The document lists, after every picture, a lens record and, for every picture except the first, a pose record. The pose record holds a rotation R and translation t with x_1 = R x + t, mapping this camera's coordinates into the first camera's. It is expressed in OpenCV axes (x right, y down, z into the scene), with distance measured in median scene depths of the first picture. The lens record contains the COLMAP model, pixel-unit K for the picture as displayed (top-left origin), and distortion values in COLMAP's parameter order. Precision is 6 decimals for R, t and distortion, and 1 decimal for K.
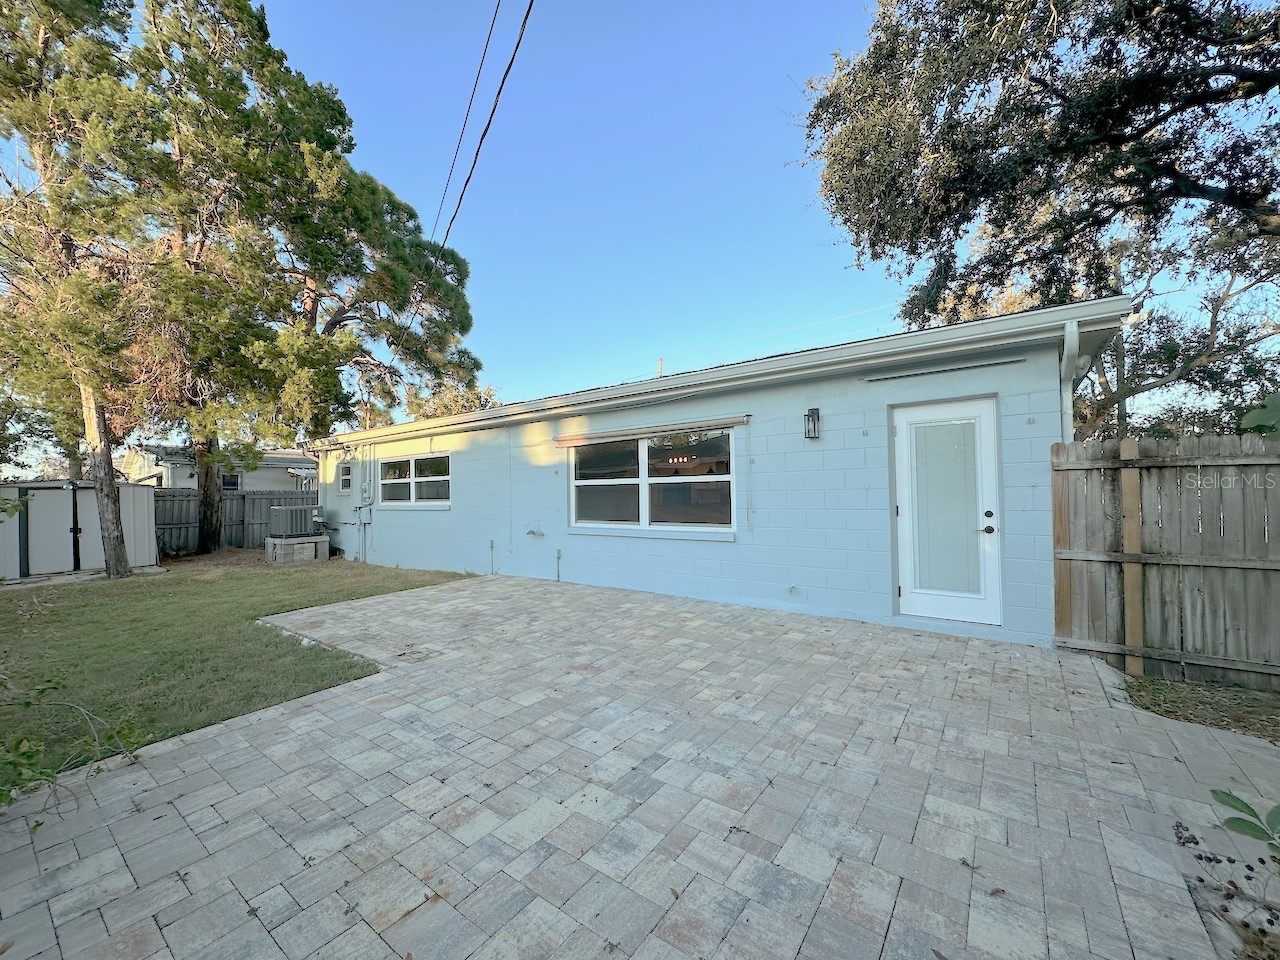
lens RADIAL K [[509.0, 0, 640.0], [0, 509.0, 480.0], [0, 0, 1]] dist [0.001185, 0.000040]
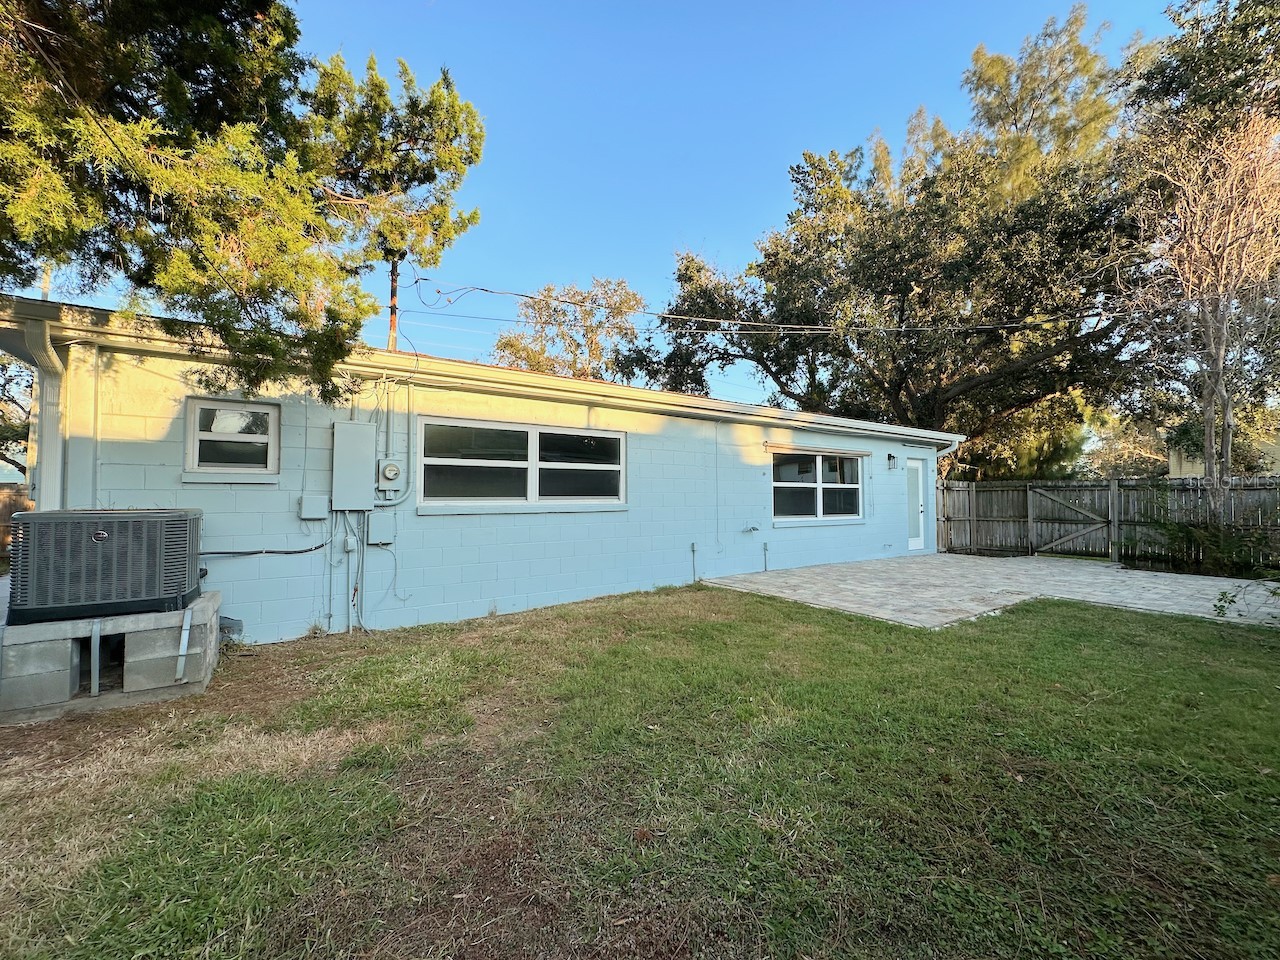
lens RADIAL K [[509.0, 0, 640.0], [0, 509.0, 480.0], [0, 0, 1]] dist [0.001185, 0.000040]
pose [[0.336264, 0.011245, 0.941701, -1.316355], [-0.069714, 0.997483, 0.012982, 0.002397], [-0.939184, -0.070015, 0.336202, 0.891459]]
